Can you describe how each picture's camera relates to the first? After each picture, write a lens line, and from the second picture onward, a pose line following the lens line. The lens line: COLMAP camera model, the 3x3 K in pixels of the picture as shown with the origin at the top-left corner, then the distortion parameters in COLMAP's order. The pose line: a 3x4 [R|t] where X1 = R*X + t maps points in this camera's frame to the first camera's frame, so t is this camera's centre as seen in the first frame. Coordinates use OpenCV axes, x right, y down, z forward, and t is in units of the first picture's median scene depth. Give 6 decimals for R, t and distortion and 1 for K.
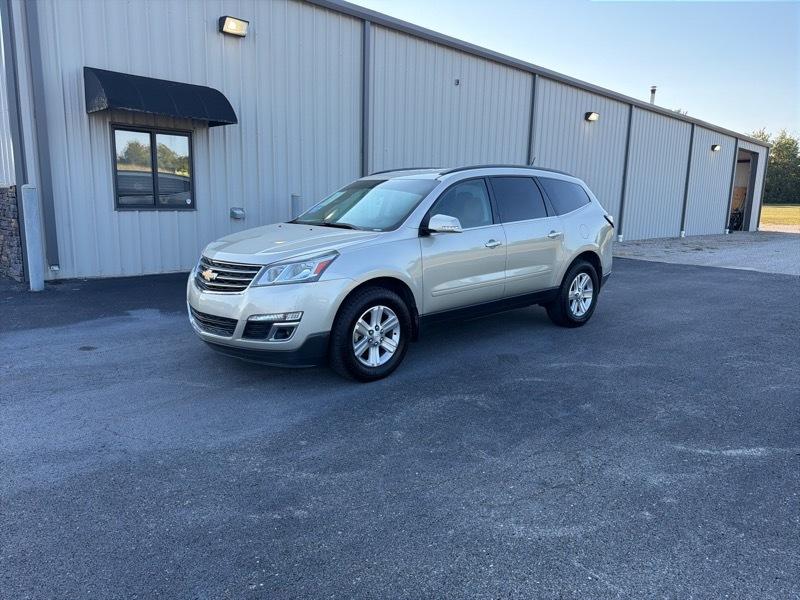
lens RADIAL K [[559.6, 0, 399.3], [0, 559.6, 308.2], [0, 0, 1]] dist [0.030686, -0.036662]
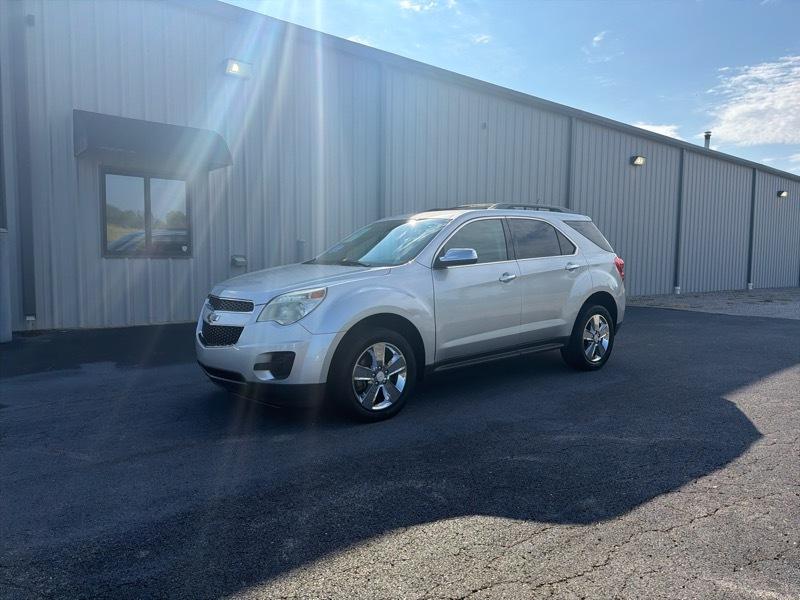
lens RADIAL K [[559.6, 0, 400.4], [0, 559.6, 303.9], [0, 0, 1]] dist [0.030686, -0.036662]
pose [[0.995150, -0.005482, -0.098217, 0.080230], [-0.005536, 0.993742, -0.111561, 0.005270], [0.098214, 0.111564, 0.988892, 0.124826]]
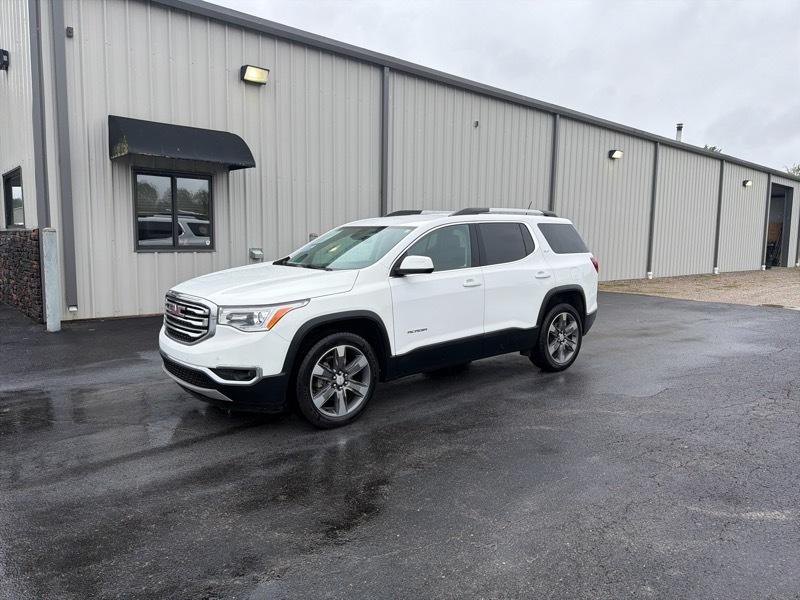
lens RADIAL K [[559.6, 0, 402.0], [0, 559.6, 299.8], [0, 0, 1]] dist [0.030686, -0.036662]
pose [[0.998652, -0.003078, -0.051817, 0.030103], [-0.001143, 0.996694, -0.081242, -0.005083], [0.051895, 0.081192, 0.995347, 0.017895]]
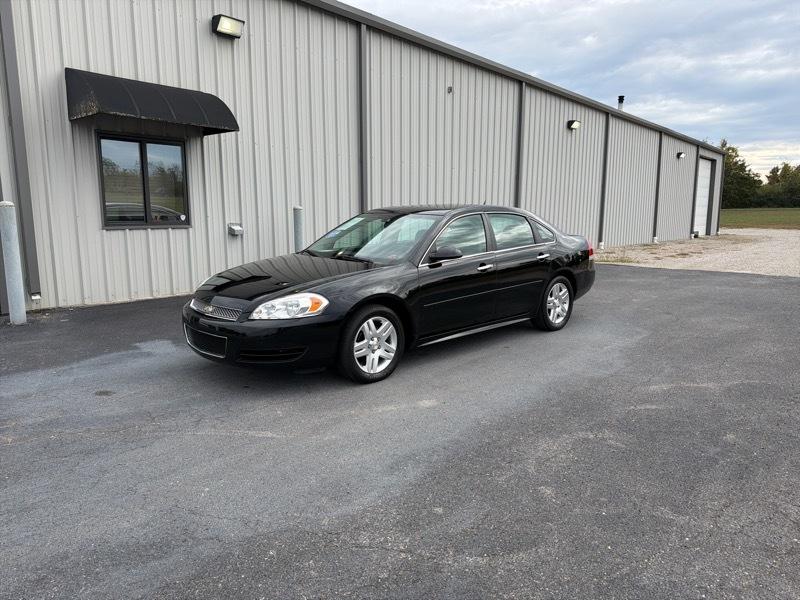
lens RADIAL K [[559.6, 0, 401.5], [0, 559.6, 306.0], [0, 0, 1]] dist [0.030686, -0.036662]
pose [[0.996135, -0.036198, 0.080024, -0.107616], [0.038388, 0.998925, -0.025991, -0.011411], [-0.078997, 0.028962, 0.996454, 0.079637]]
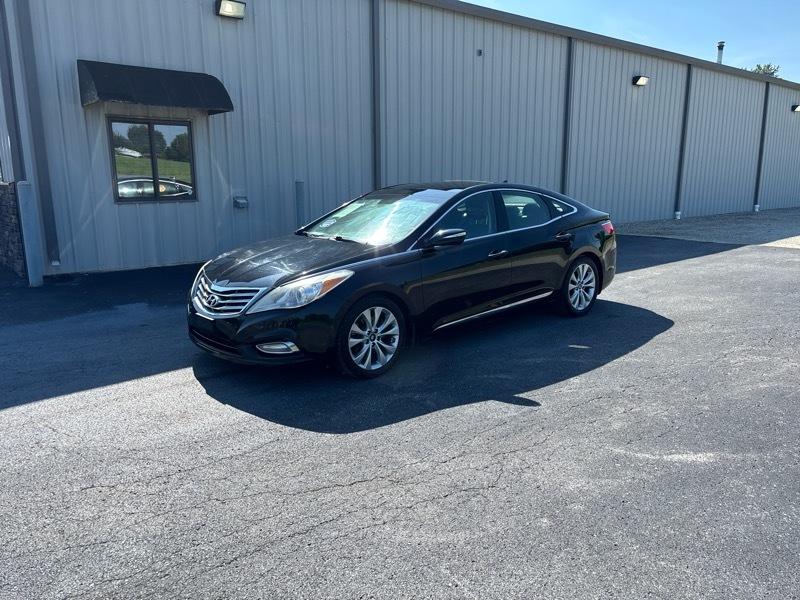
lens RADIAL K [[597.9, 0, 395.2], [0, 597.9, 304.5], [0, 0, 1]] dist [0.033773, -0.025932]
pose [[0.994883, -0.010771, -0.100460, 0.089909], [0.012441, 0.999794, 0.016010, -0.006308], [0.100266, -0.017178, 0.994812, -0.010072]]
